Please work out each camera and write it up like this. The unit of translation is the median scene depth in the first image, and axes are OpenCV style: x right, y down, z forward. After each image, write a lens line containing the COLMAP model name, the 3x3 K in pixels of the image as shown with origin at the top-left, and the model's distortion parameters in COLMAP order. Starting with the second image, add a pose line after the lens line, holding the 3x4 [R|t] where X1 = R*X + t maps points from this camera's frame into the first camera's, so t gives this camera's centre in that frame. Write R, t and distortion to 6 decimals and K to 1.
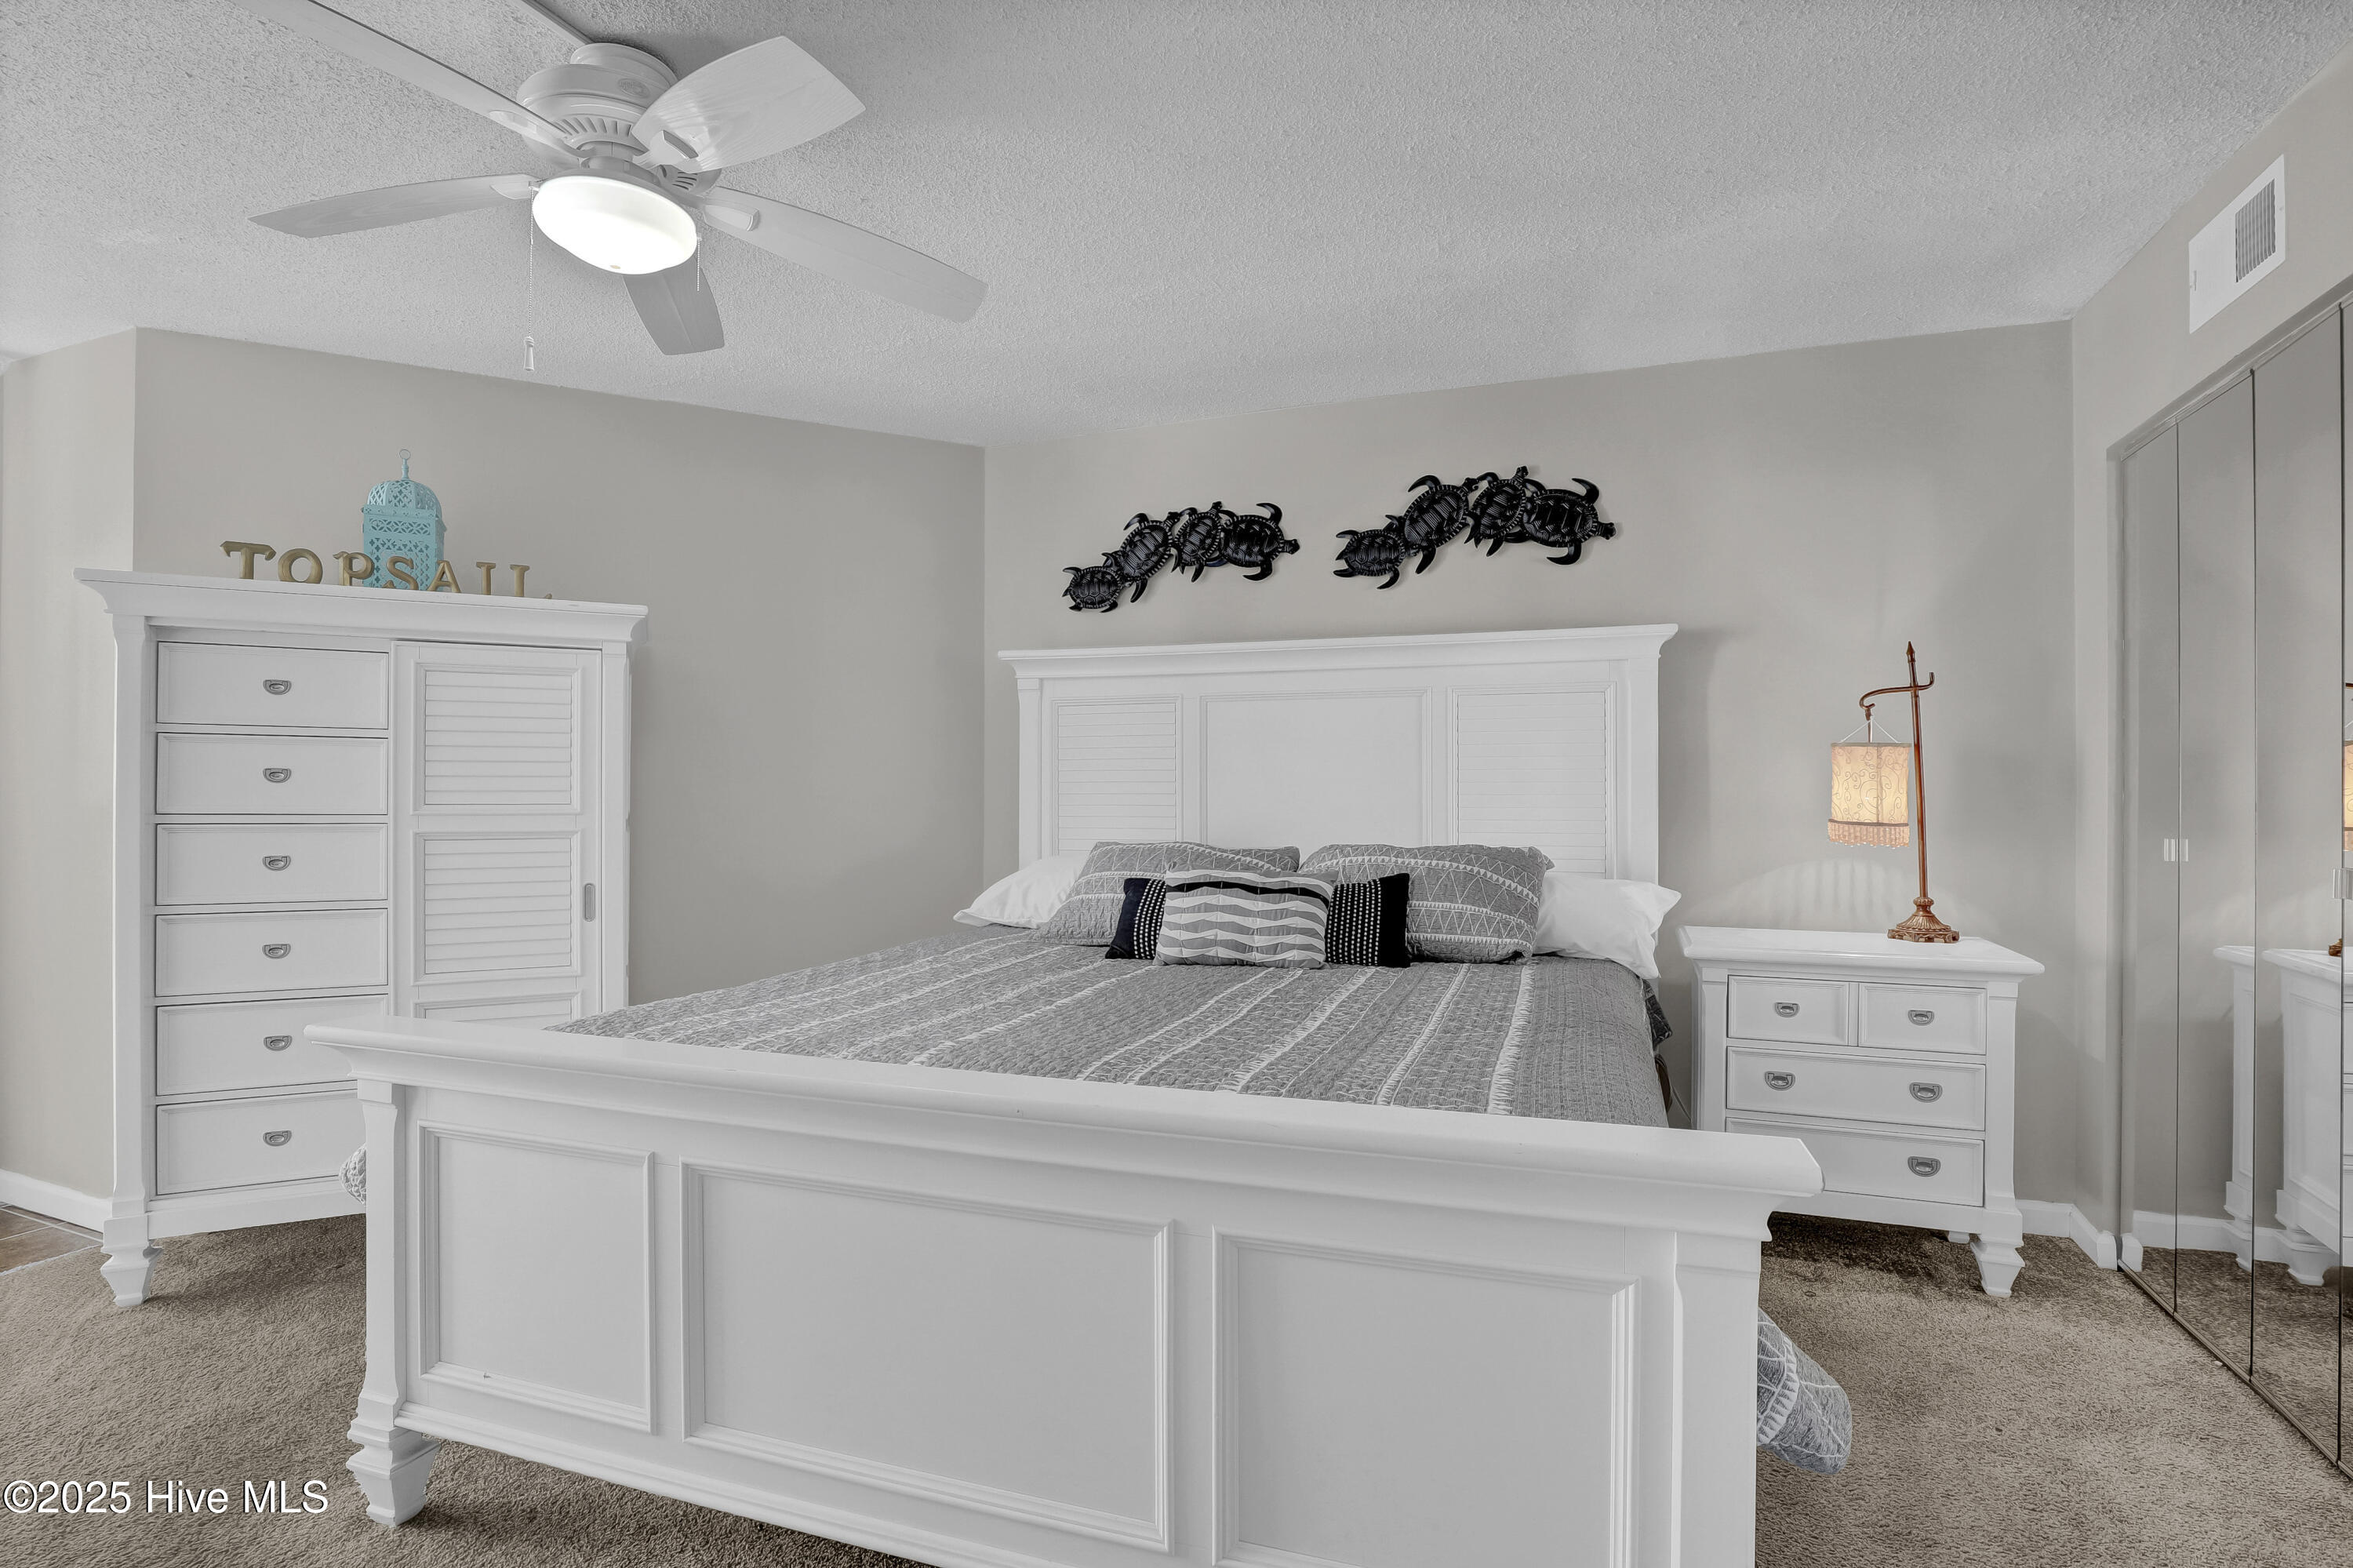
lens RADIAL K [[1104.0, 0, 1203.3], [0, 1104.0, 799.0], [0, 0, 1]] dist [-0.023015, 0.000816]
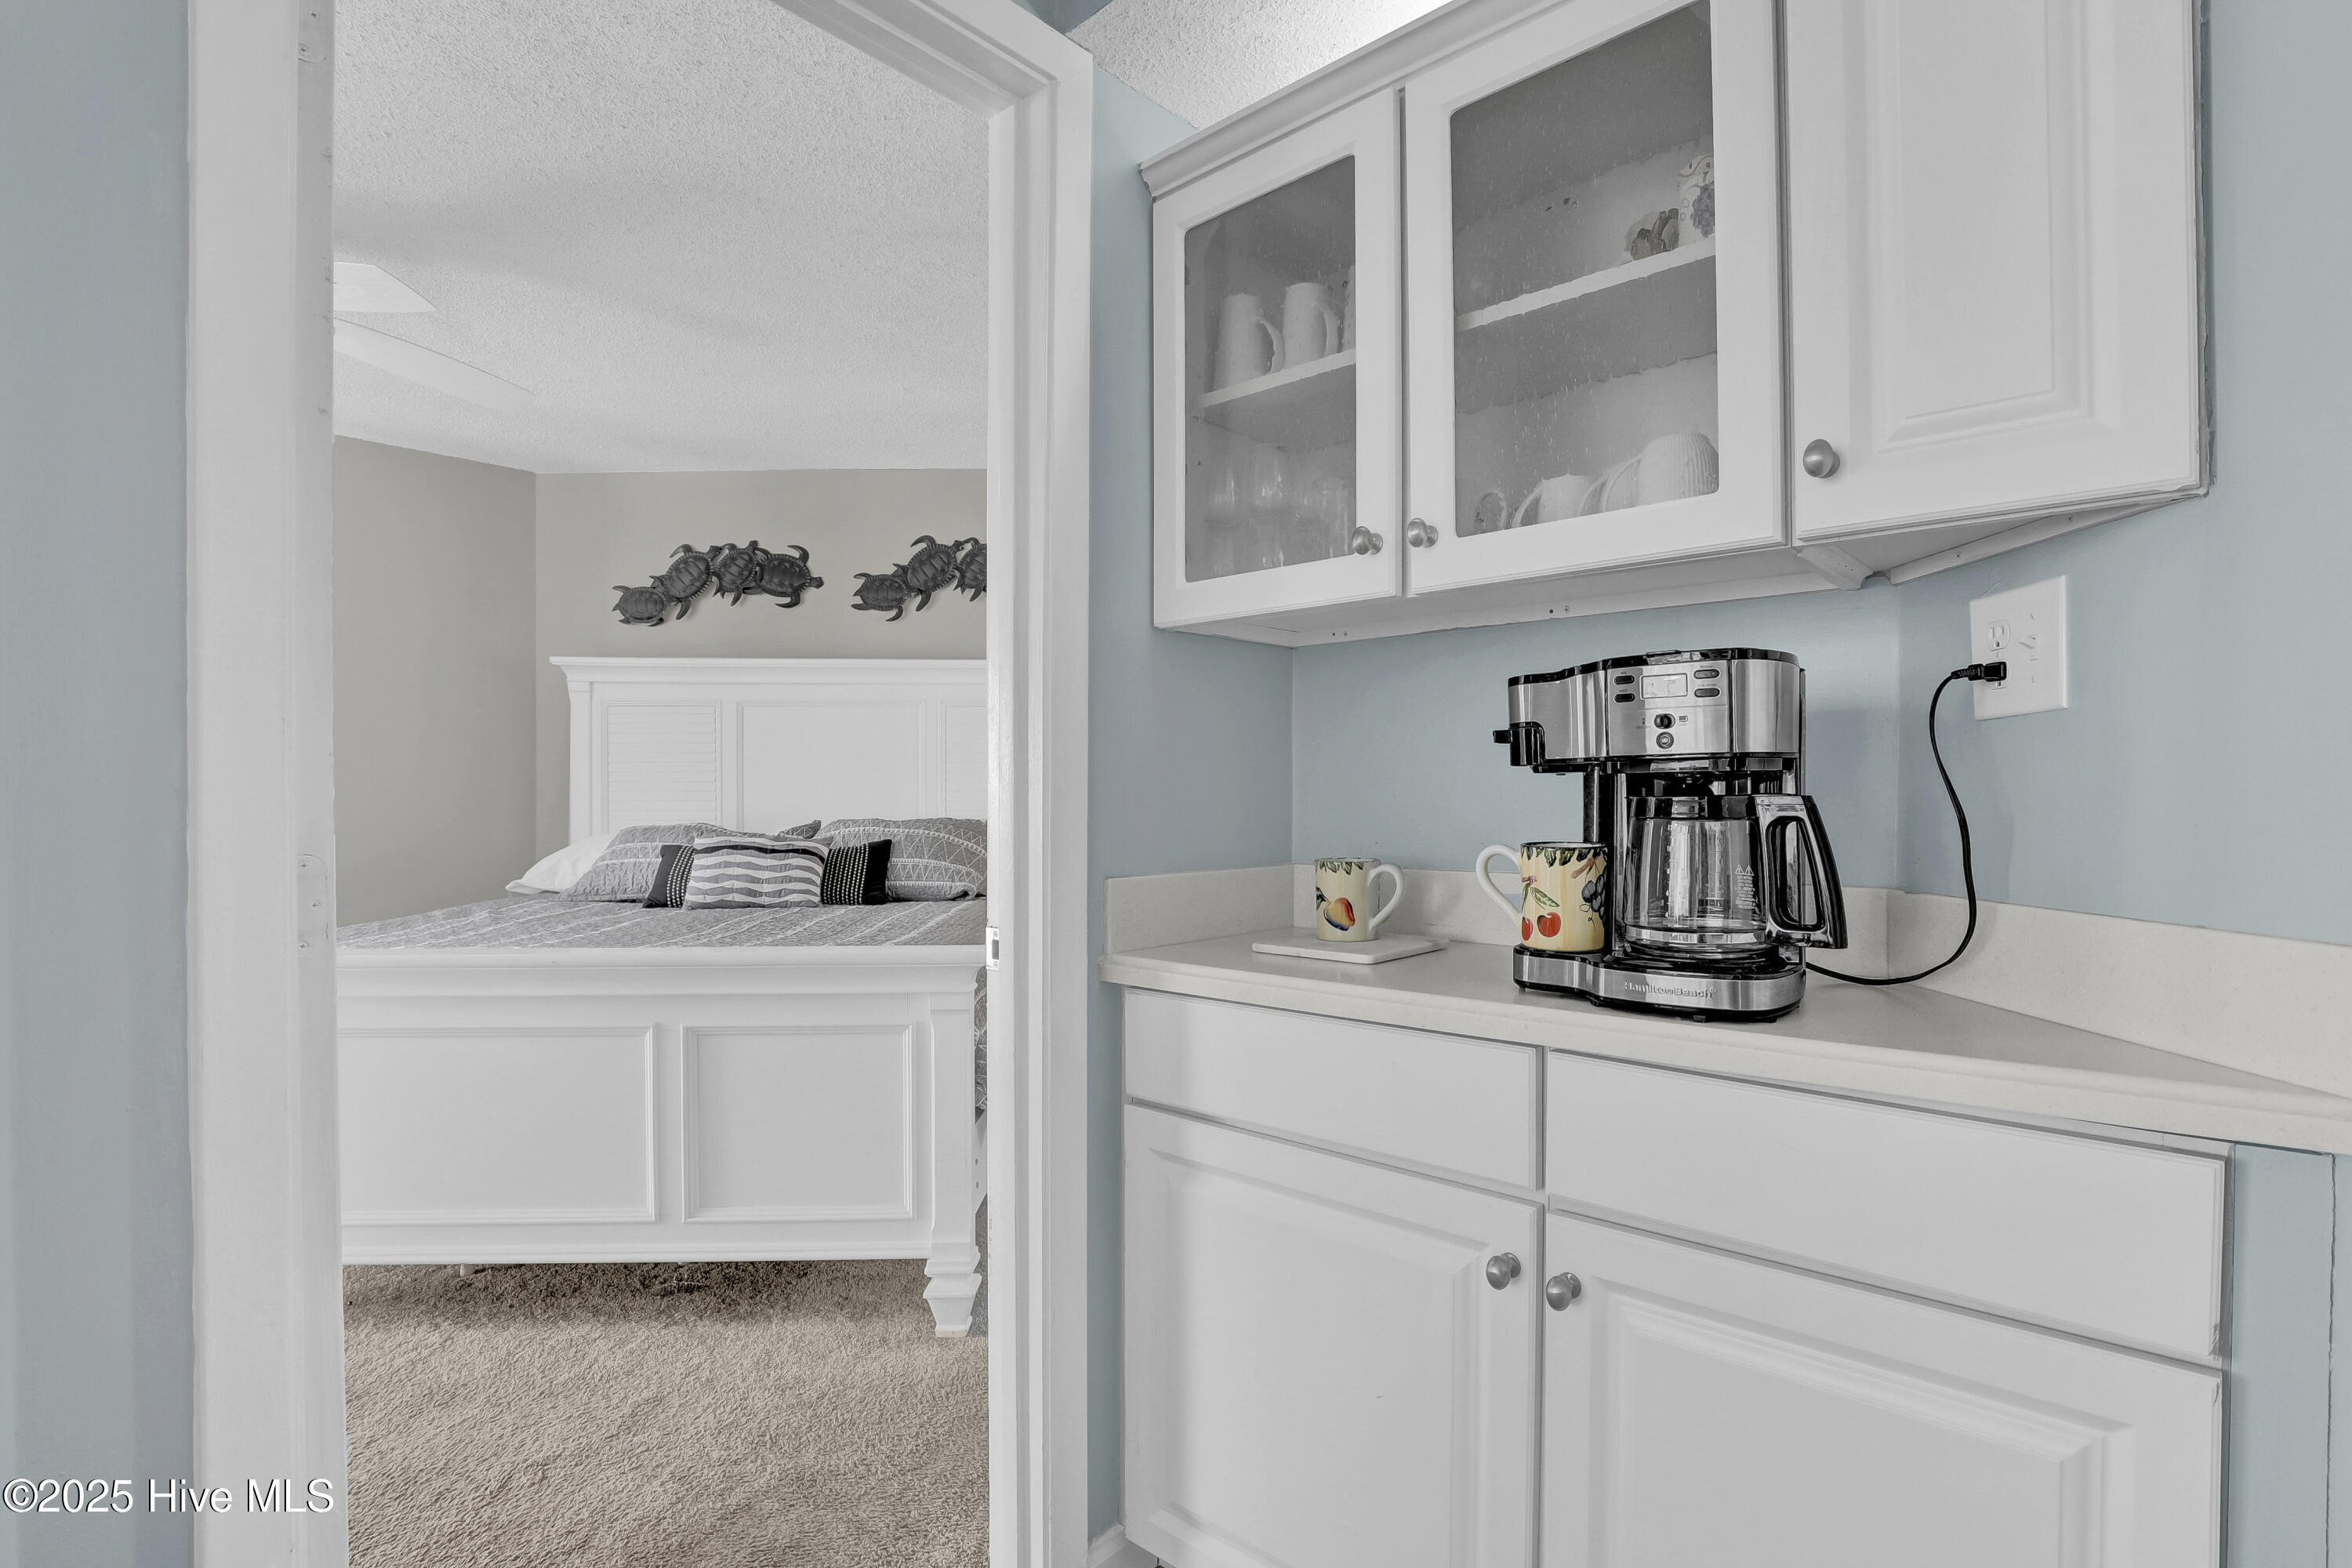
lens RADIAL K [[1119.7, 0, 1222.2], [0, 1119.7, 803.6], [0, 0, 1]] dist [-0.015538, 0.000238]
pose [[0.938929, -0.001181, 0.344109, 0.092924], [-0.001043, 0.999980, 0.006278, 0.014925], [-0.344110, -0.006254, 0.938909, -0.421664]]
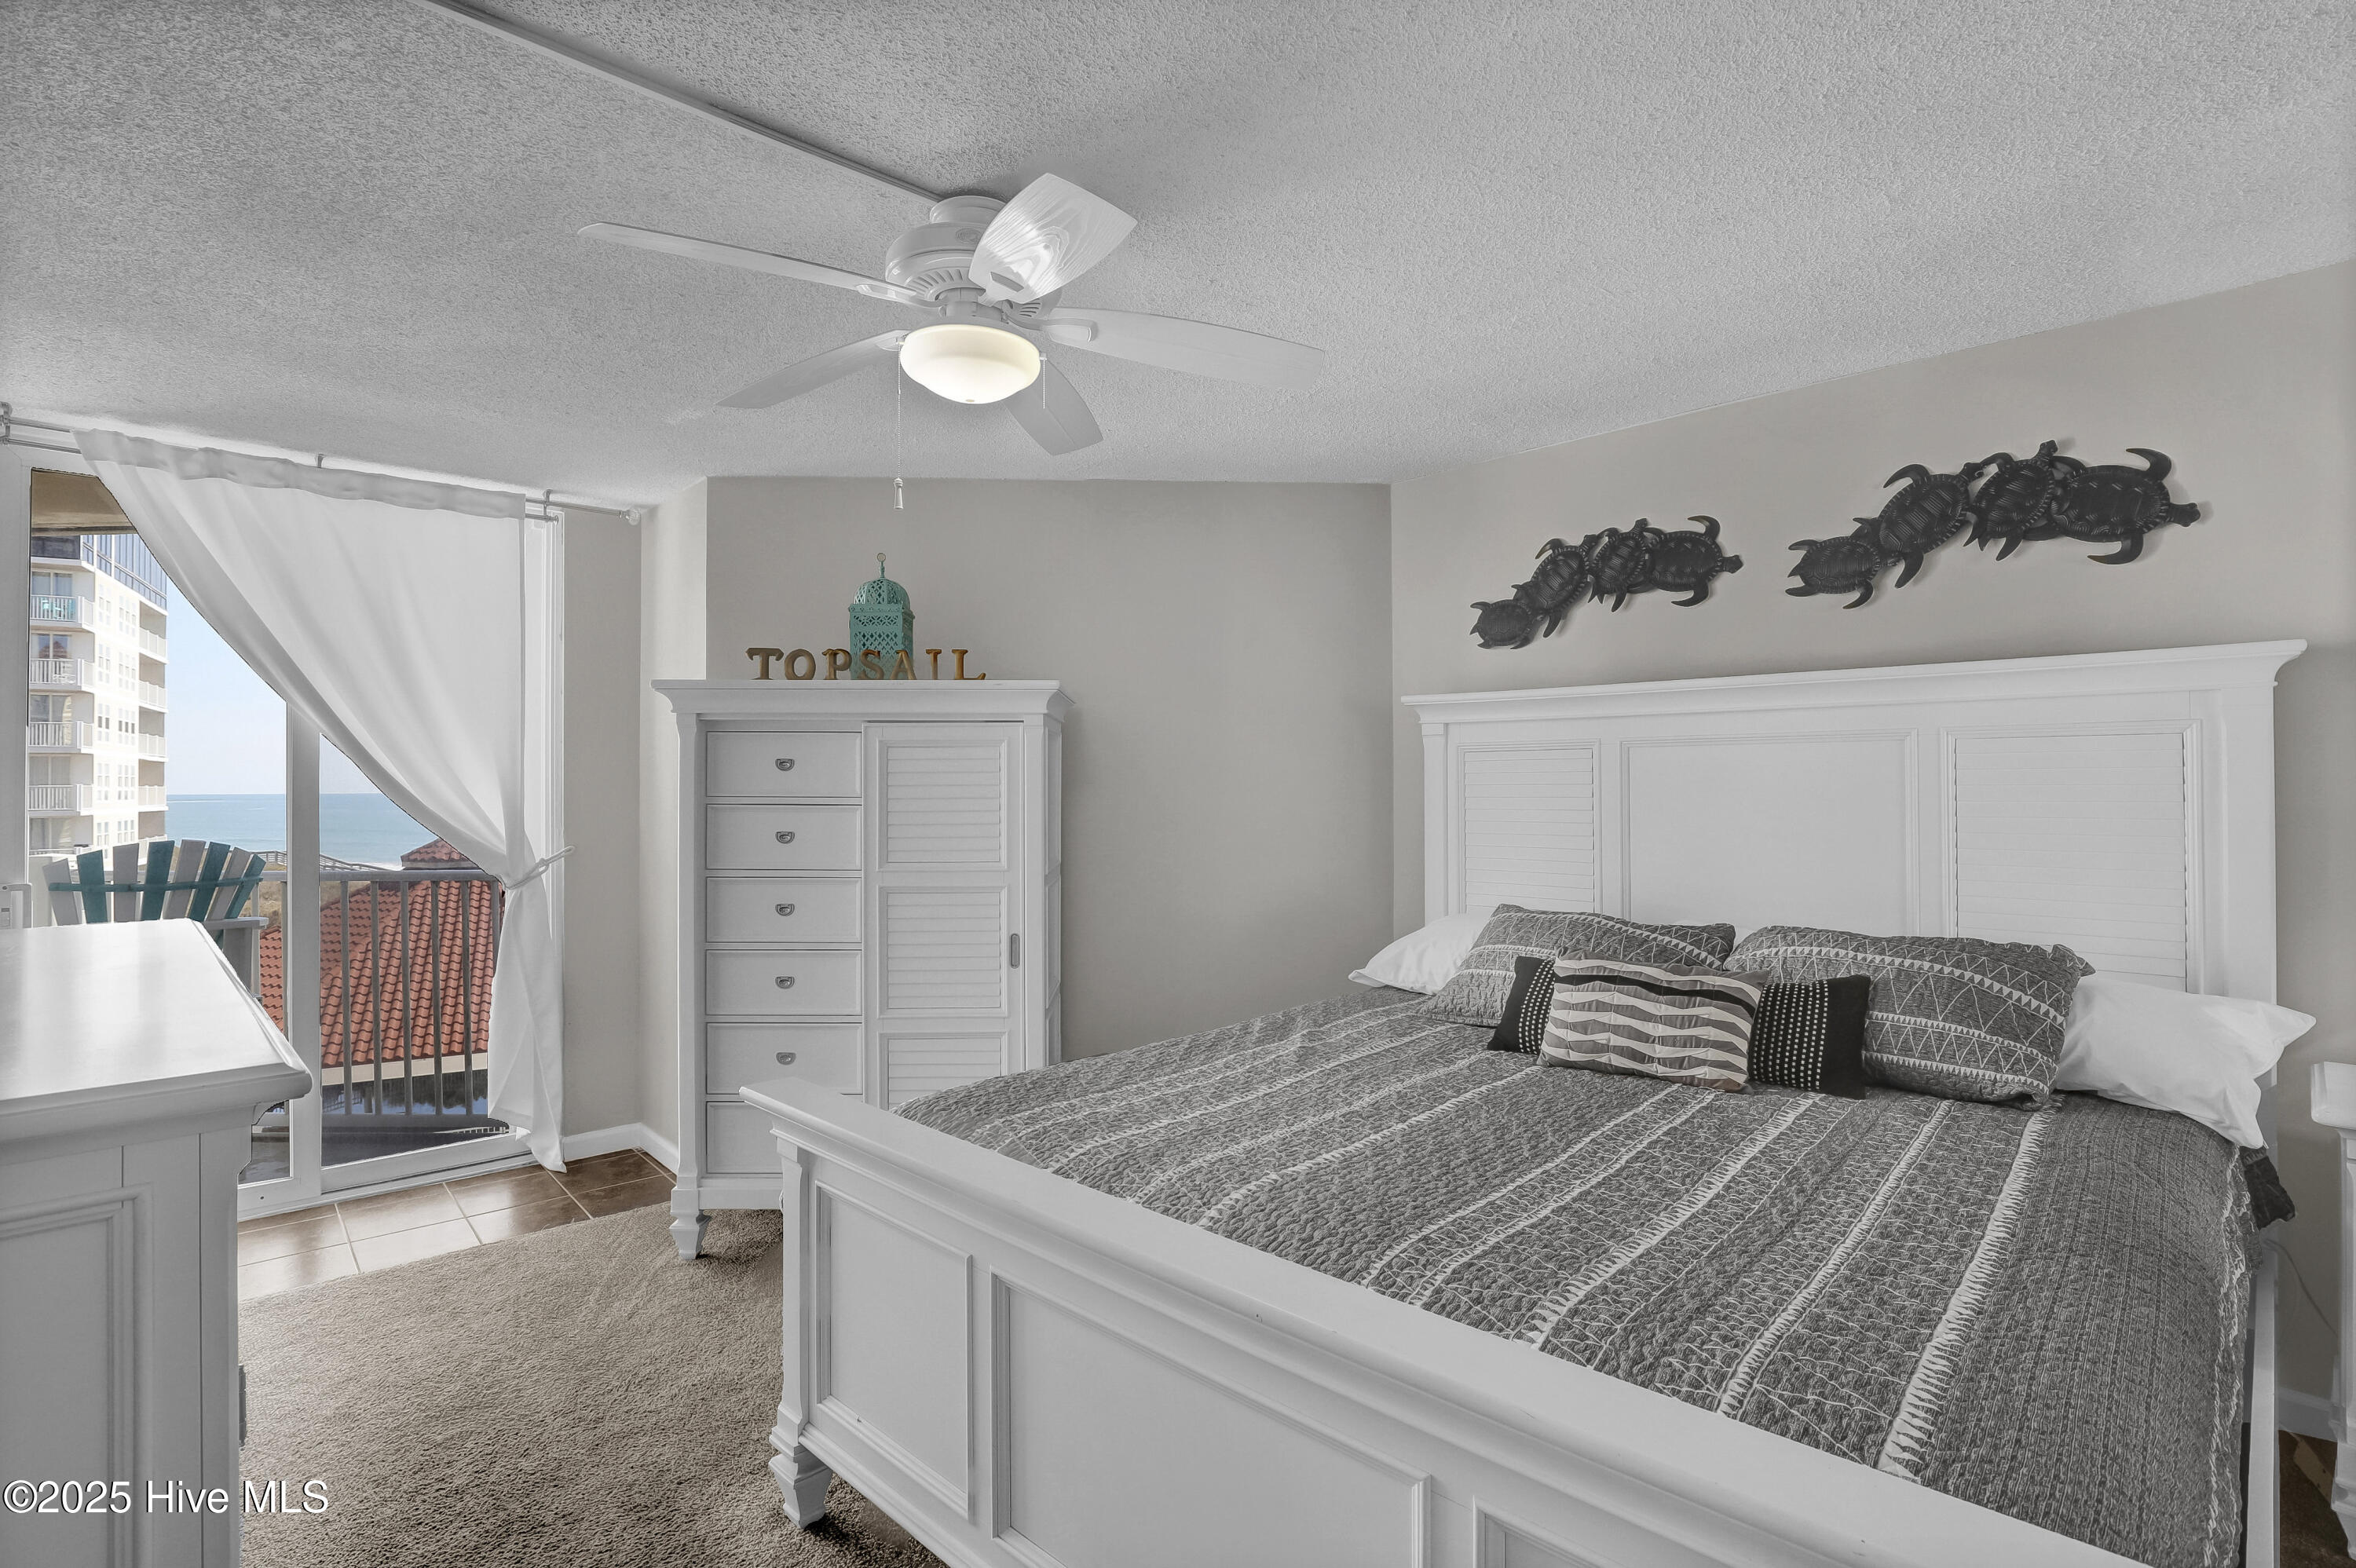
lens RADIAL K [[1101.3, 0, 1214.1], [0, 1101.3, 777.9], [0, 0, 1]] dist [-0.034631, 0.007502]
pose [[0.910261, -0.006325, -0.413986, 0.078593], [0.001236, 0.999920, -0.012558, -0.065206], [0.414033, 0.010919, 0.910196, 0.078550]]
